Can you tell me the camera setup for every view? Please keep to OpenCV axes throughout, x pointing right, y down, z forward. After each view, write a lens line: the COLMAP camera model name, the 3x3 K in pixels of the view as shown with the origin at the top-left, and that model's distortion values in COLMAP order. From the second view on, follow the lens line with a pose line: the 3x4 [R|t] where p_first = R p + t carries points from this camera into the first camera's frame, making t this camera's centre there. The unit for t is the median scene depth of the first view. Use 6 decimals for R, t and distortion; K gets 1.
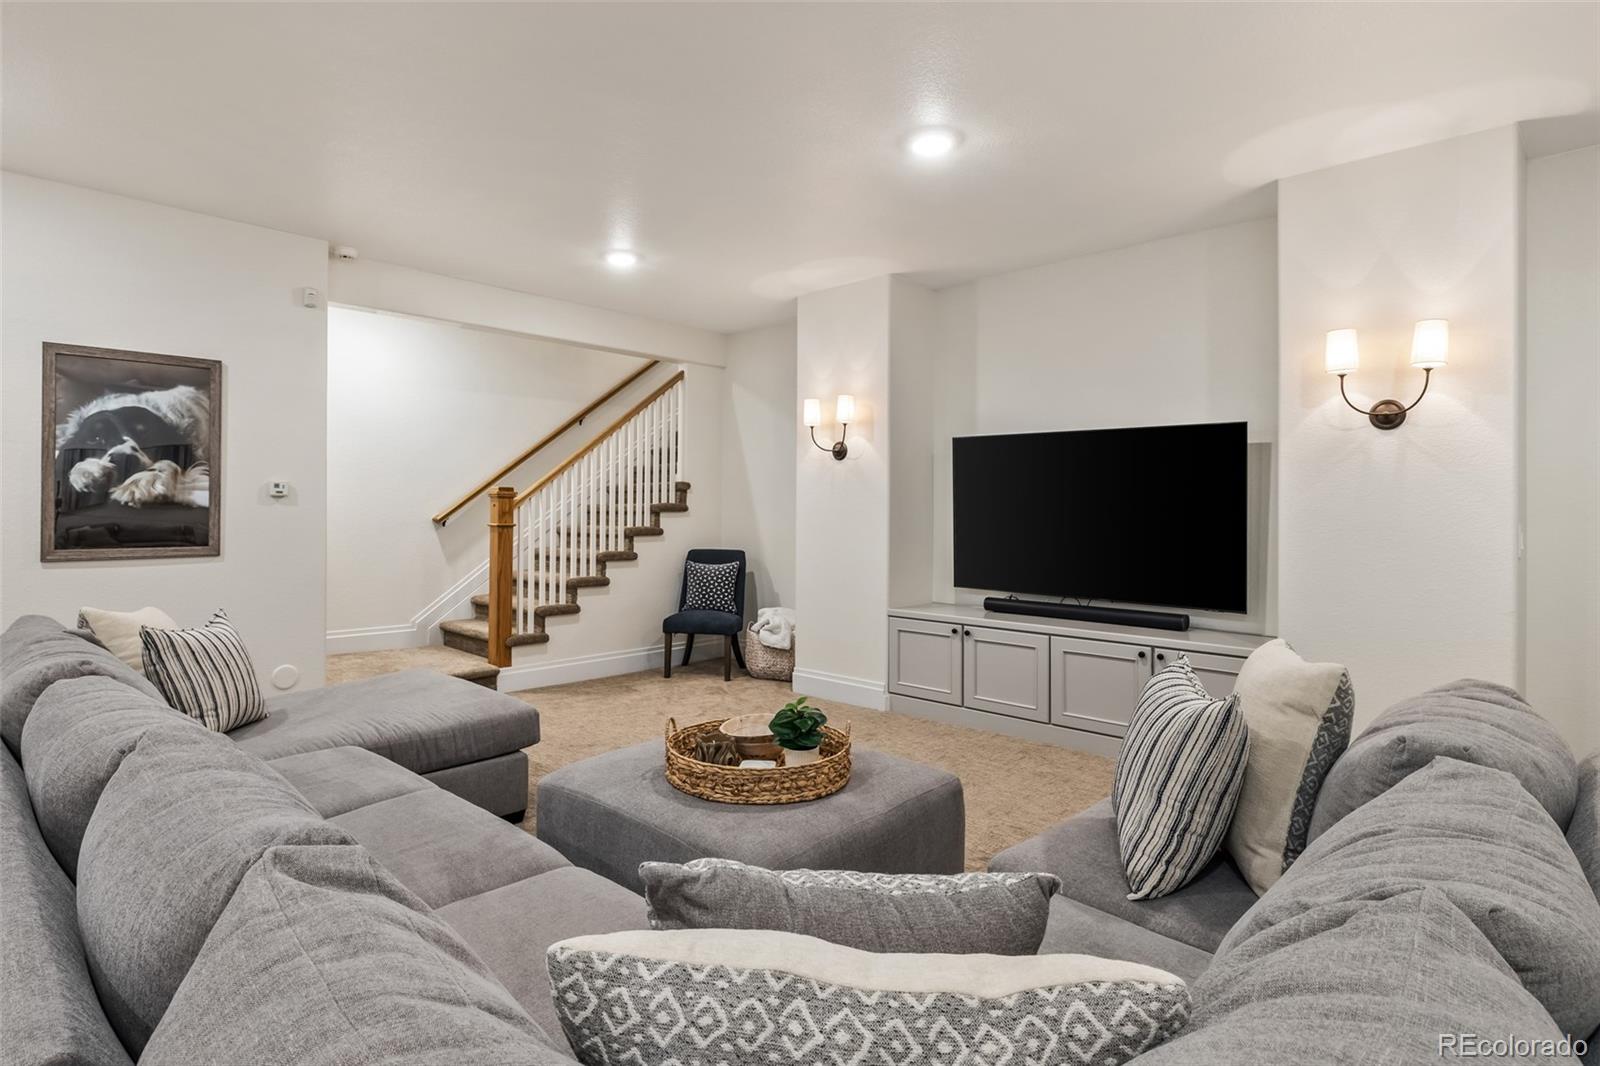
lens RADIAL K [[817.4, 0, 800.8], [0, 817.4, 511.8], [0, 0, 1]] dist [-0.064724, -0.000122]
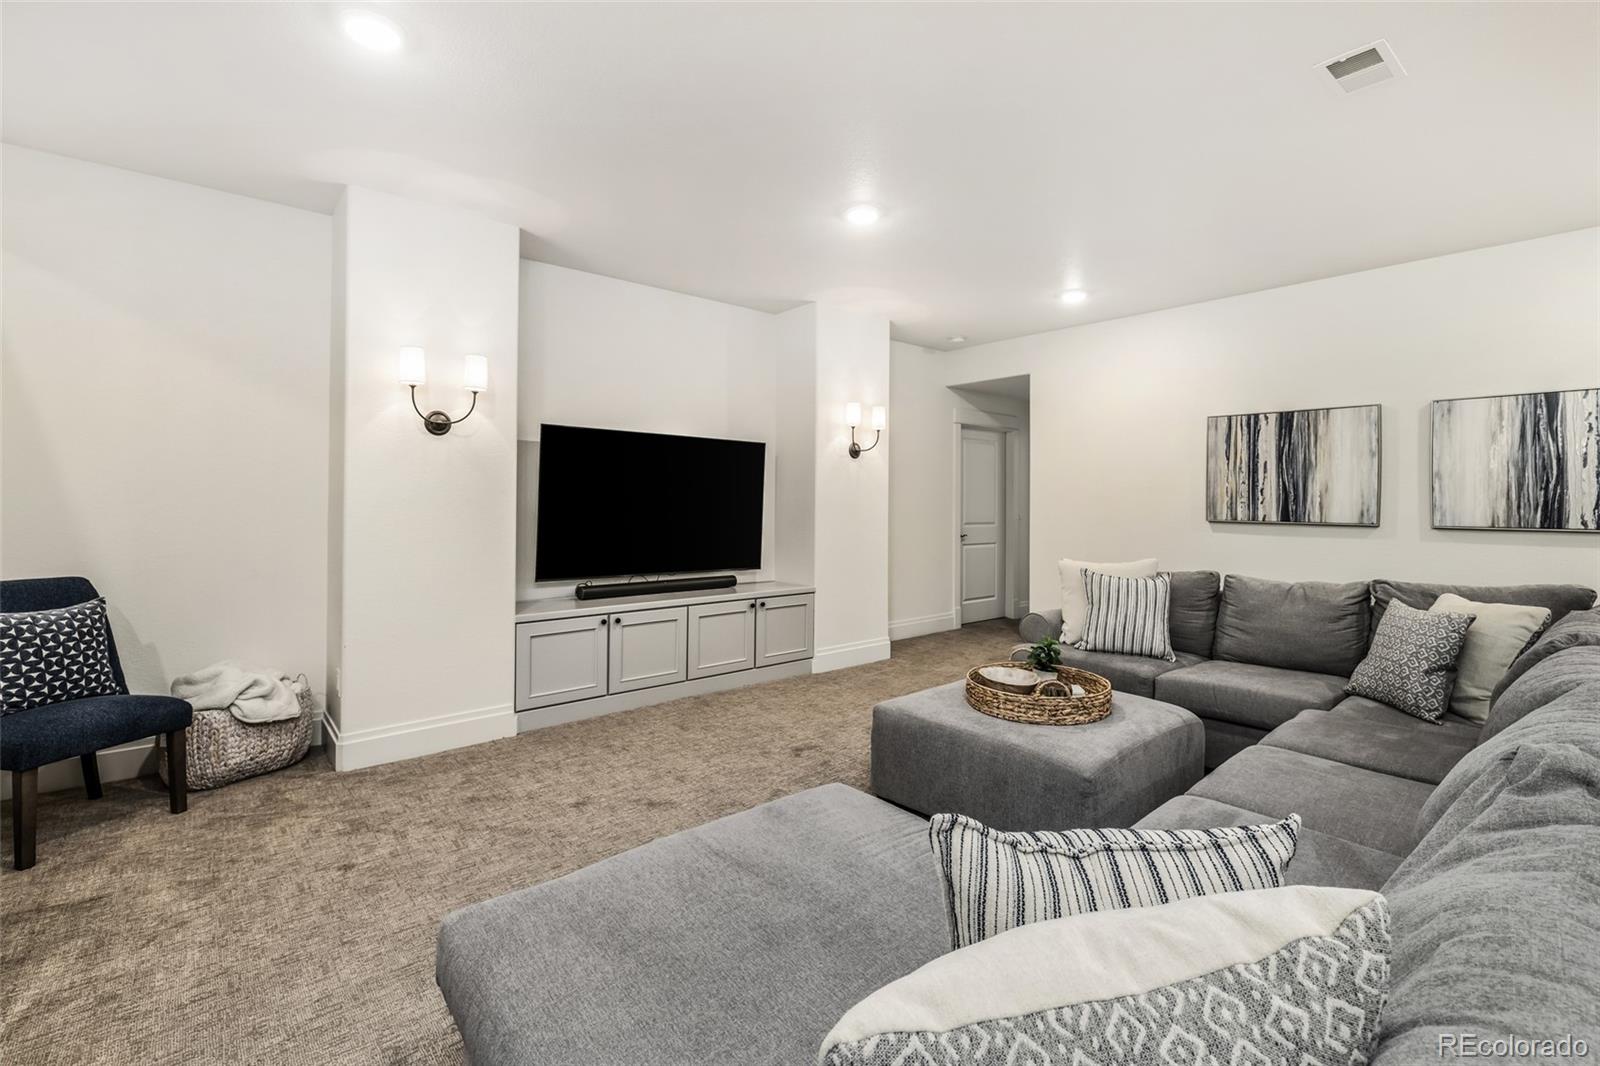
lens RADIAL K [[709.2, 0, 801.1], [0, 709.2, 497.5], [0, 0, 1]] dist [-0.000553, -0.000040]
pose [[0.097287, 0.004341, 0.995247, -0.615826], [-0.000304, 0.999991, -0.004332, -0.002555], [-0.995256, 0.000119, 0.097288, 0.630902]]
